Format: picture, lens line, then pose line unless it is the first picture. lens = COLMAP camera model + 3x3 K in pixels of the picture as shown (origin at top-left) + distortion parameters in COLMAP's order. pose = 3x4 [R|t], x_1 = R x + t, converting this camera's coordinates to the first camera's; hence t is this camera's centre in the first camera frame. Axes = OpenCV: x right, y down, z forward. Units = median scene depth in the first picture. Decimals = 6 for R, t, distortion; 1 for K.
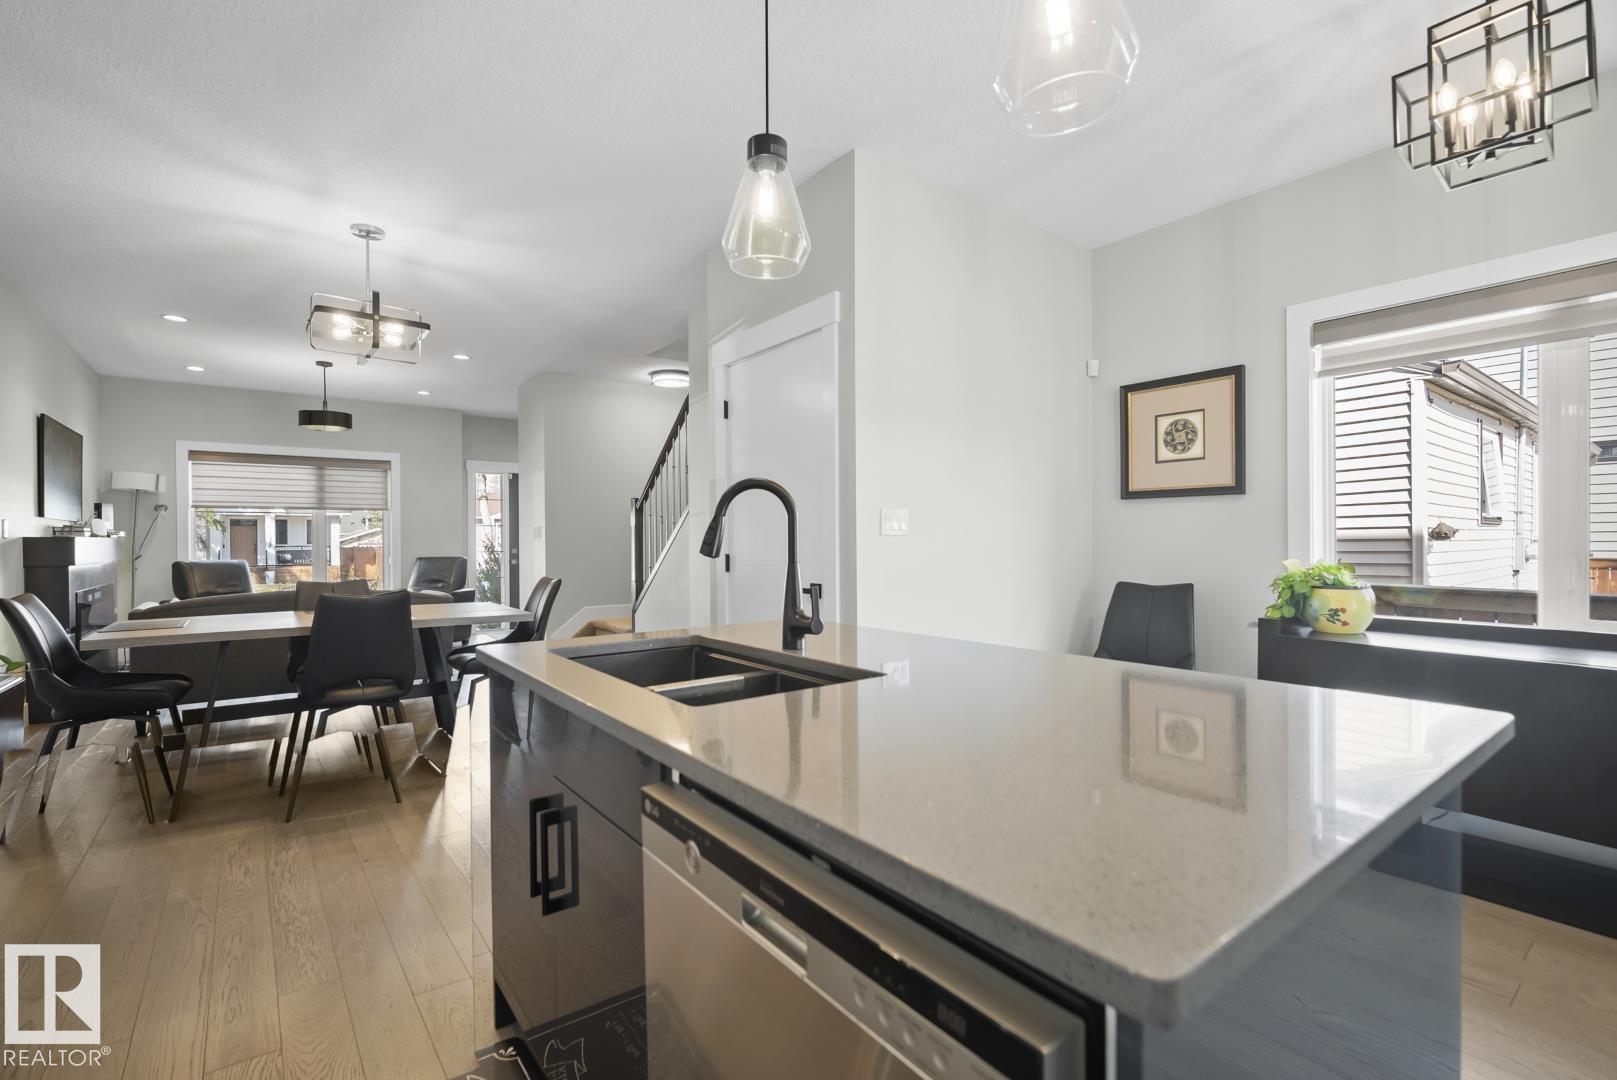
lens RADIAL K [[723.3, 0, 807.1], [0, 723.3, 550.3], [0, 0, 1]] dist [-0.013682, 0.004274]
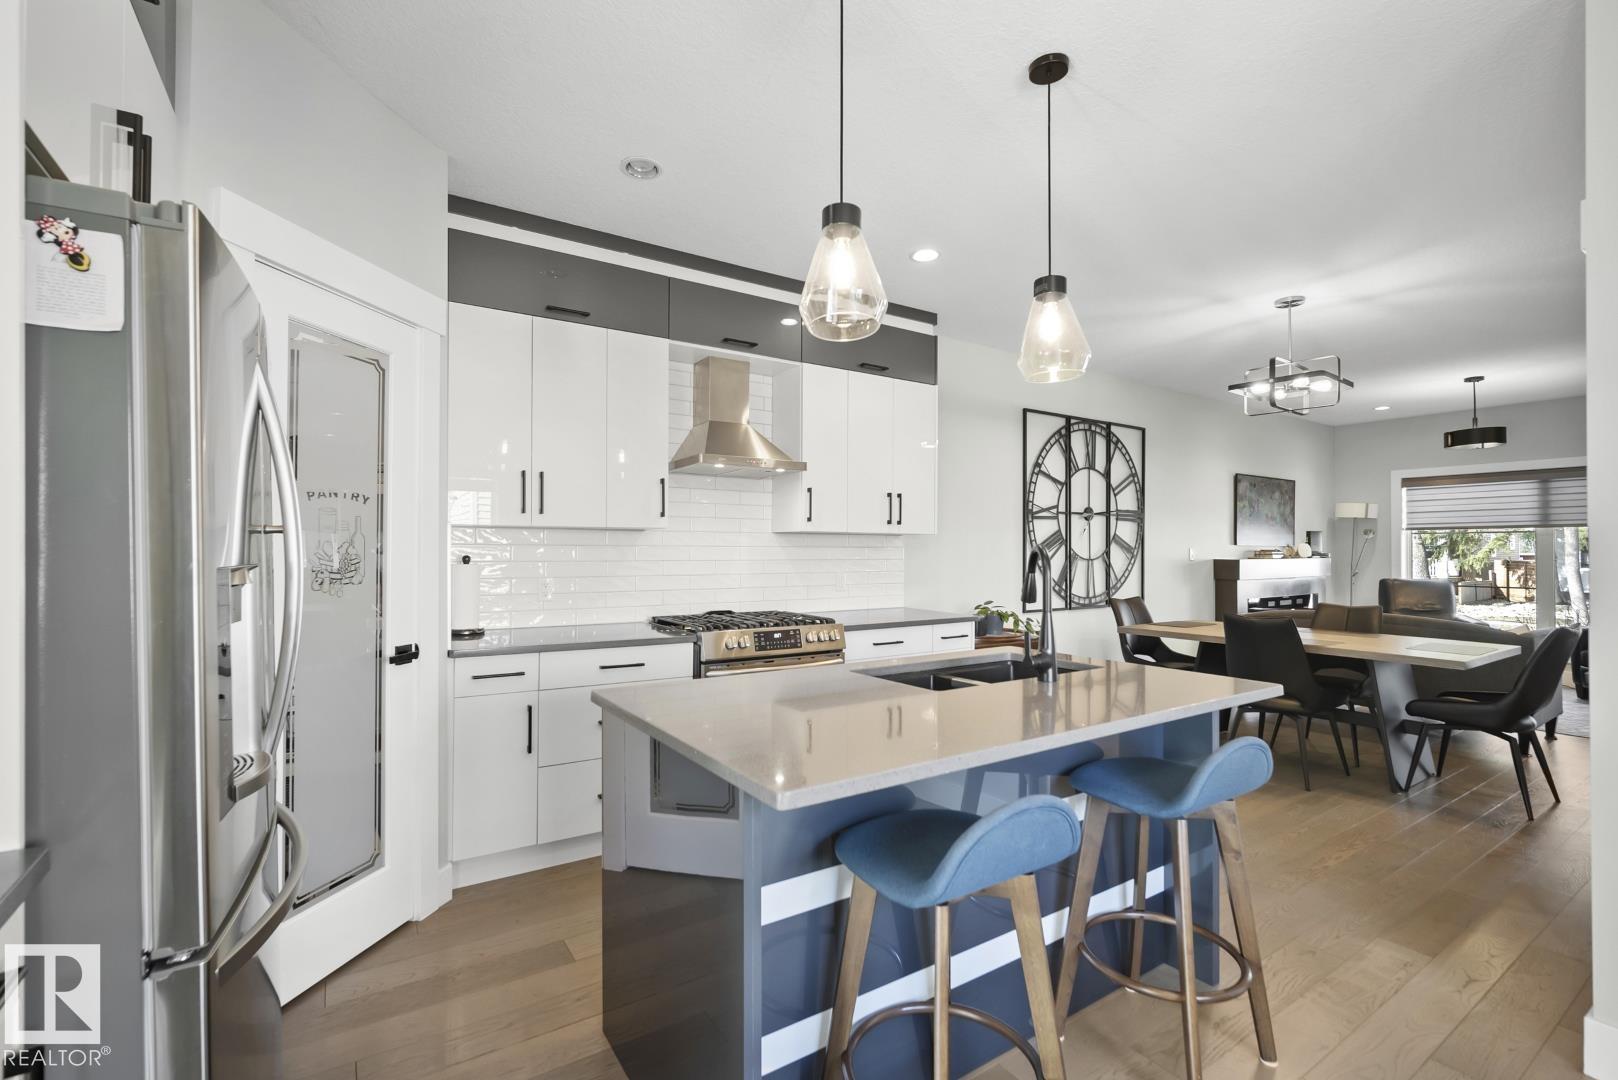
lens RADIAL K [[723.8, 0, 812.8], [0, 723.8, 548.2], [0, 0, 1]] dist [-0.013682, 0.004274]
pose [[-0.056151, 0.002112, -0.998420, 0.306793], [-0.015164, 0.999881, 0.002968, -0.022706], [0.998307, 0.015307, -0.056112, 0.167073]]
